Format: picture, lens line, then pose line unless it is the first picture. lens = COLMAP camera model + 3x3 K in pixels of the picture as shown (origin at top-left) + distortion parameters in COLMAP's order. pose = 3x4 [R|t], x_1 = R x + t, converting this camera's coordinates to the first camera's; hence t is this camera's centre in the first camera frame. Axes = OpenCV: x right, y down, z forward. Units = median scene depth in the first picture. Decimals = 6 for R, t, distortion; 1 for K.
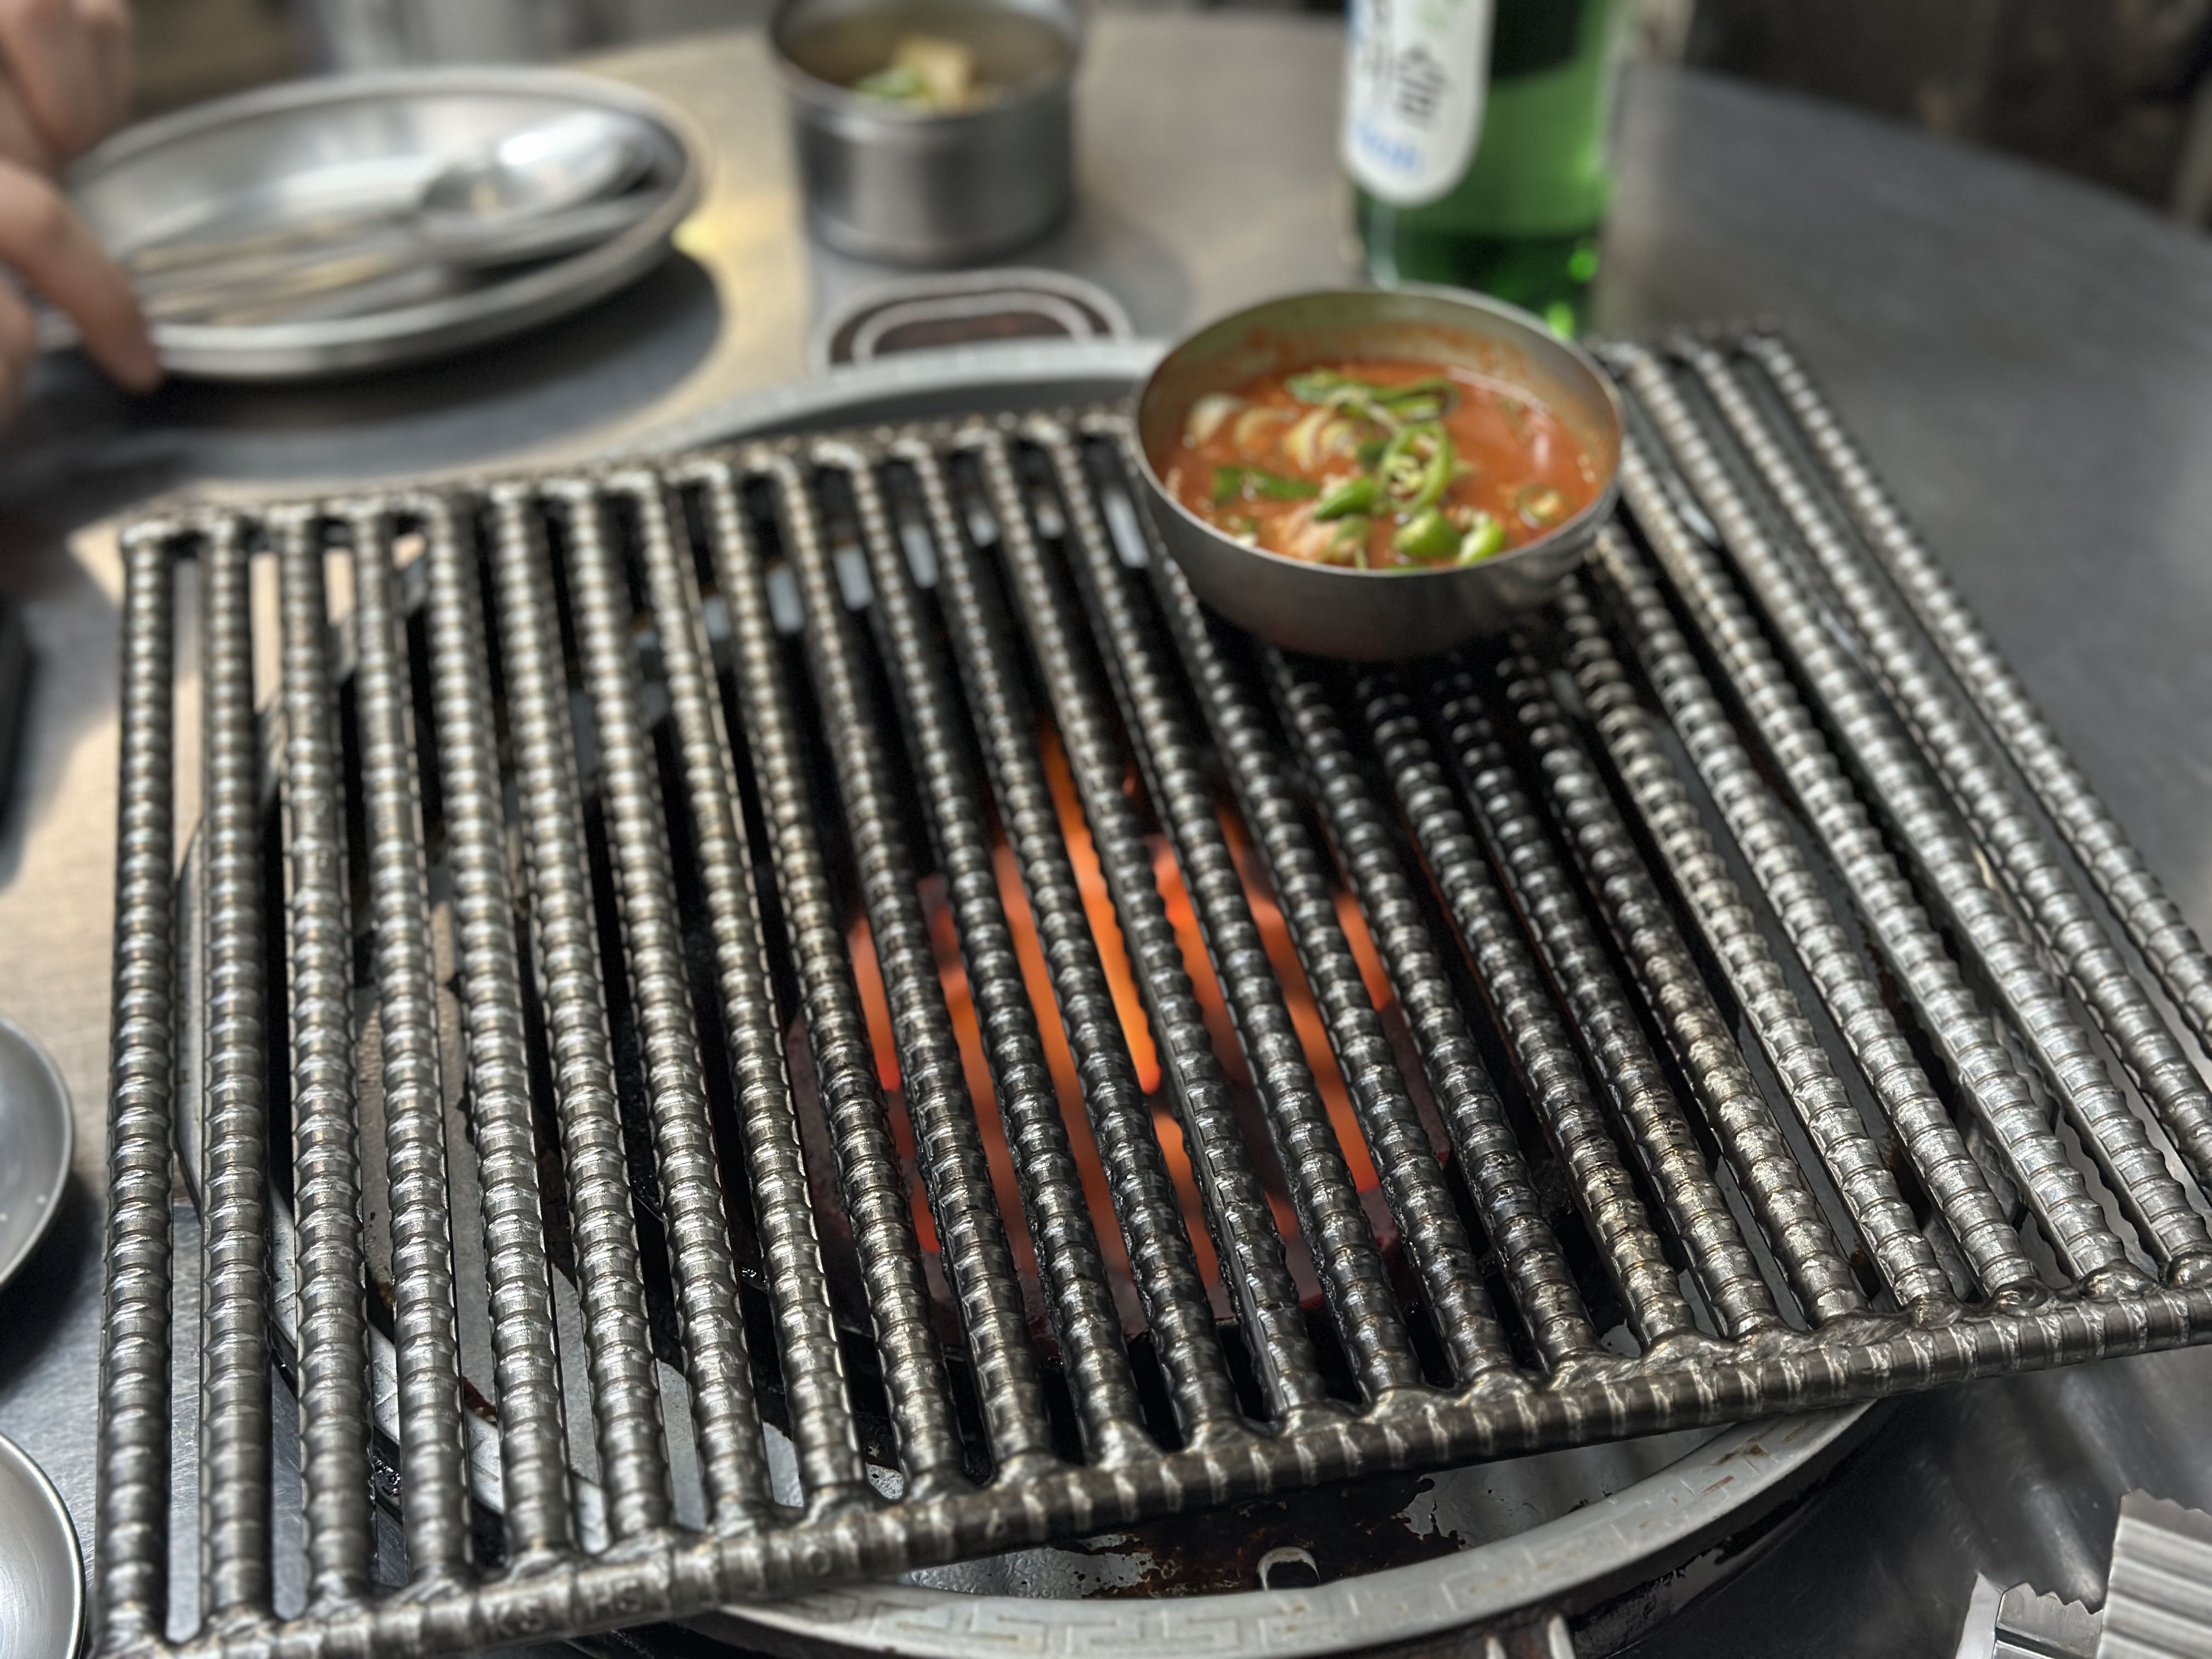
lens RADIAL K [[3037.8, 0, 1106.0], [0, 3037.8, 829.5], [0, 0, 1]] dist [0.107854, -0.053192]
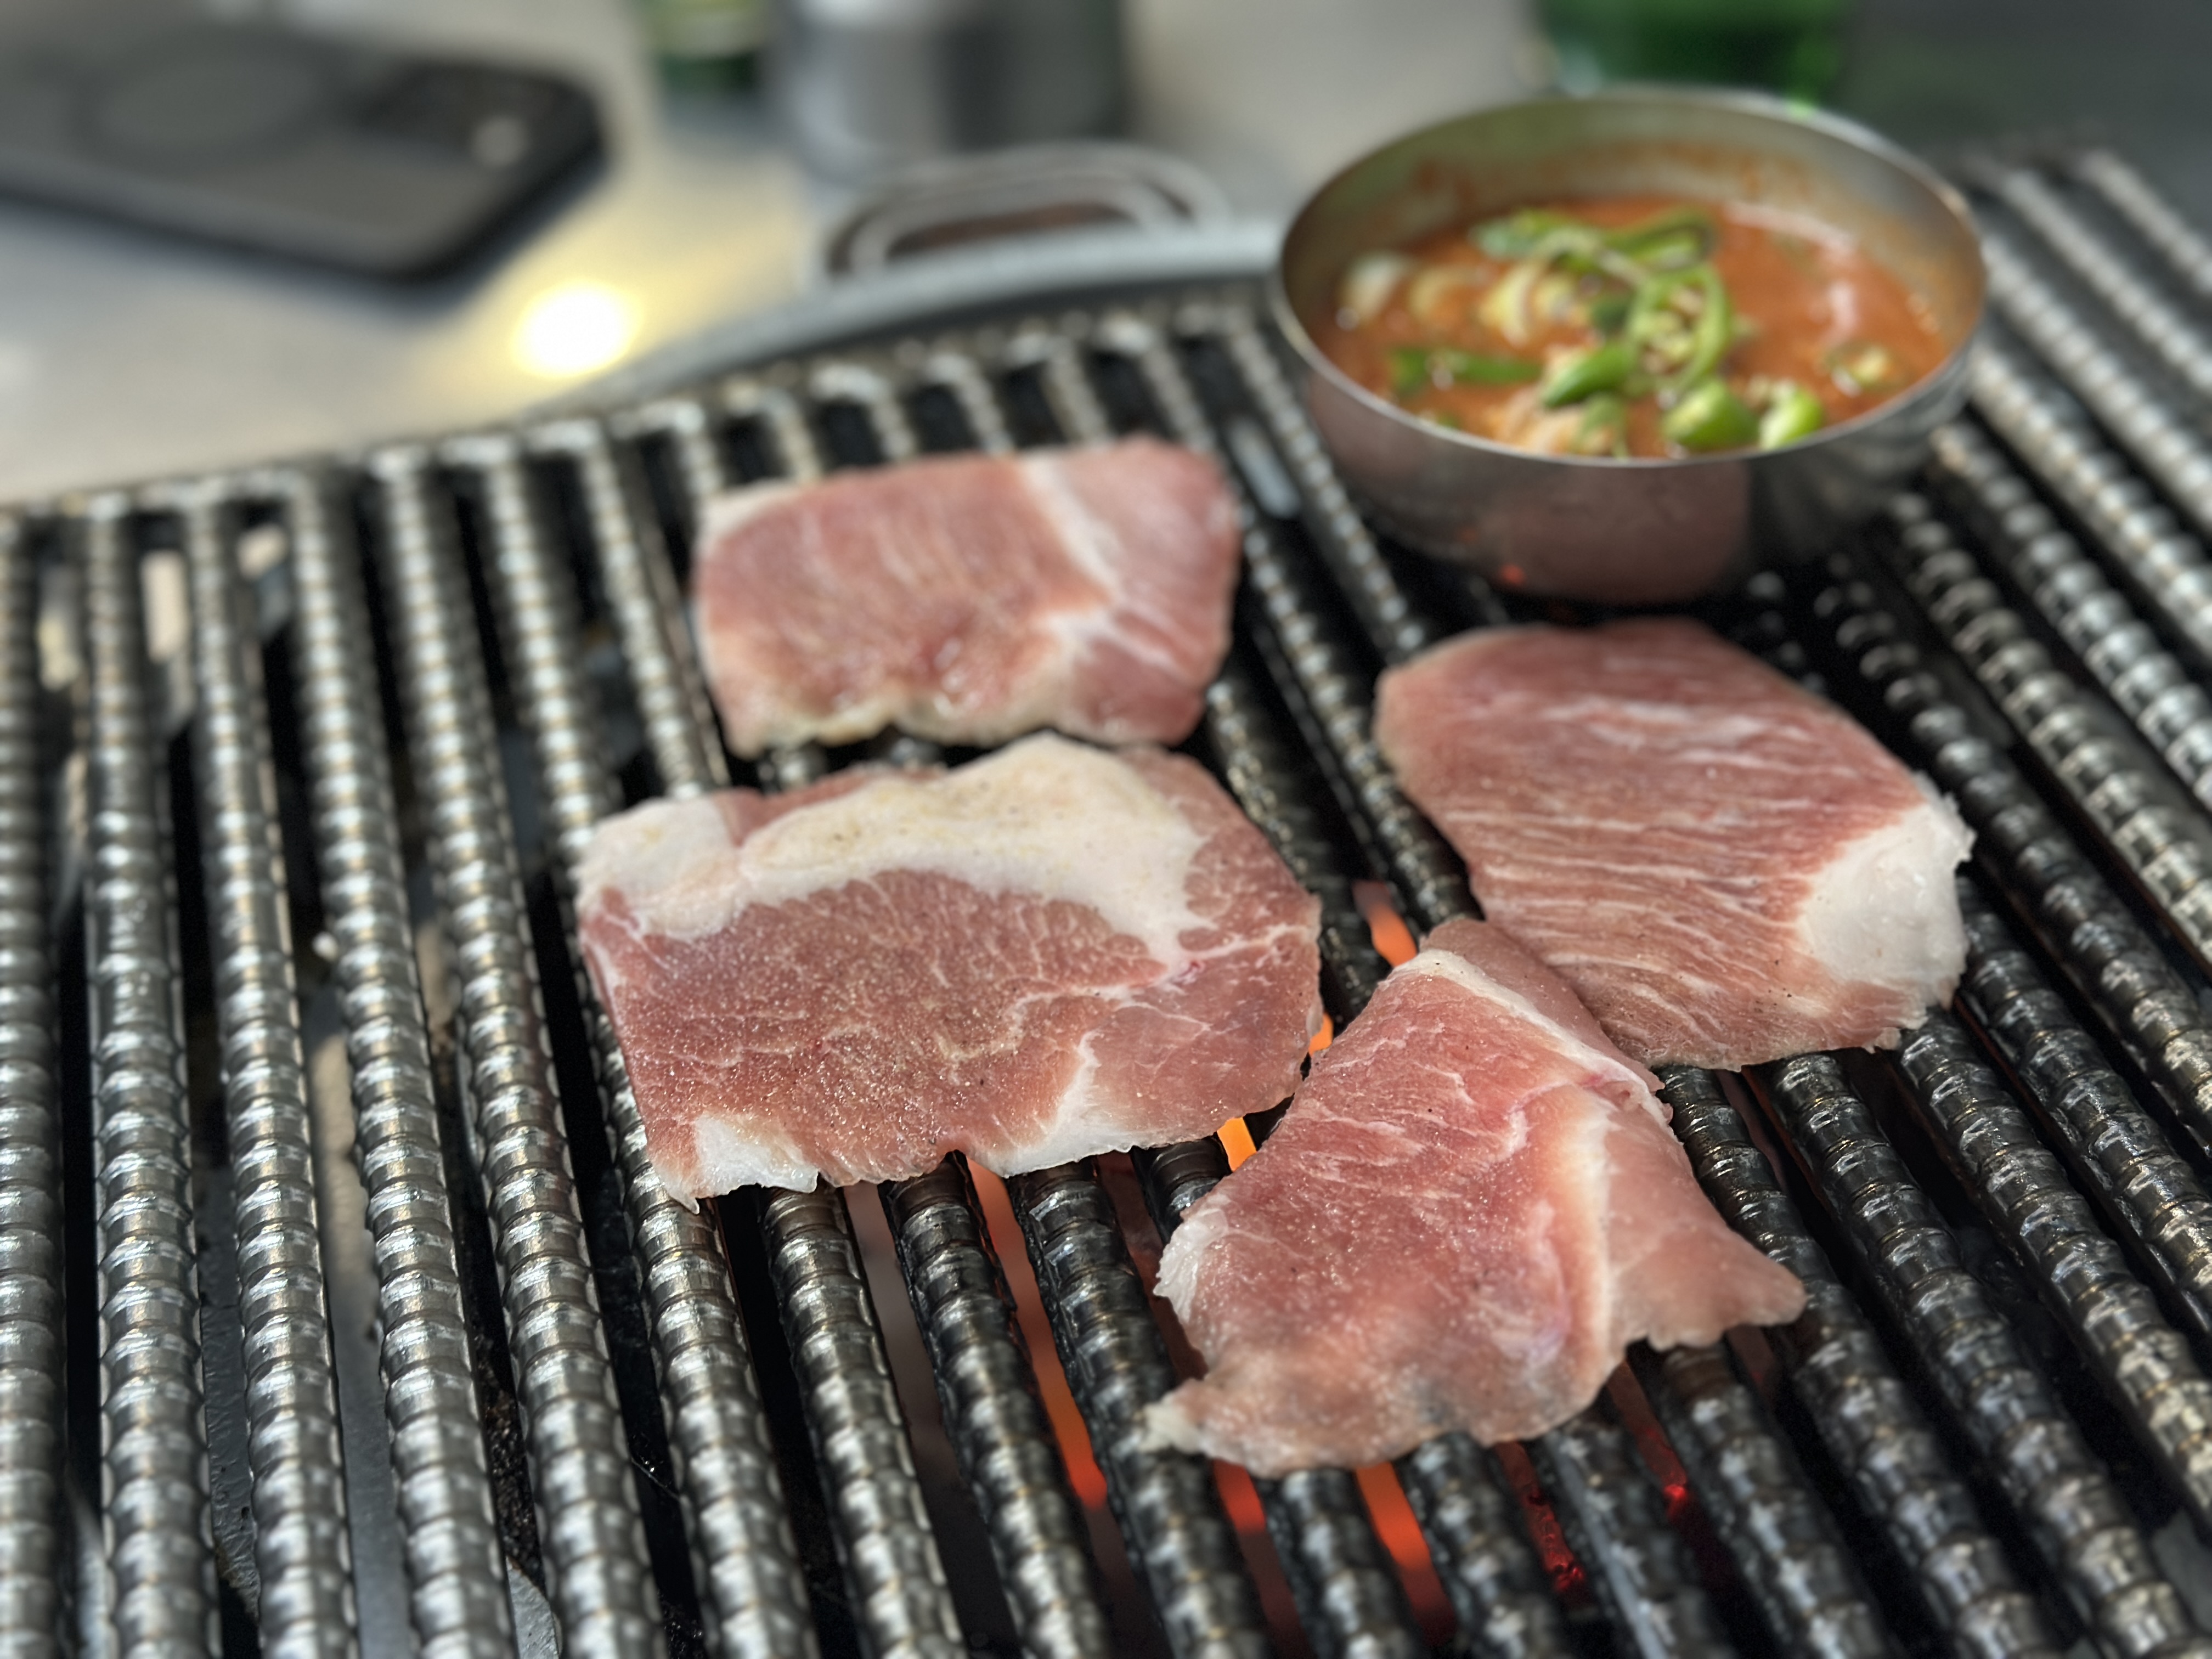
lens RADIAL K [[3037.8, 0, 1106.0], [0, 3037.8, 829.5], [0, 0, 1]] dist [0.107854, -0.053192]
pose [[0.997803, -0.065051, 0.012519, -0.047238], [0.065382, 0.997463, -0.028168, 0.008012], [-0.010655, 0.028924, 0.999525, 0.301651]]
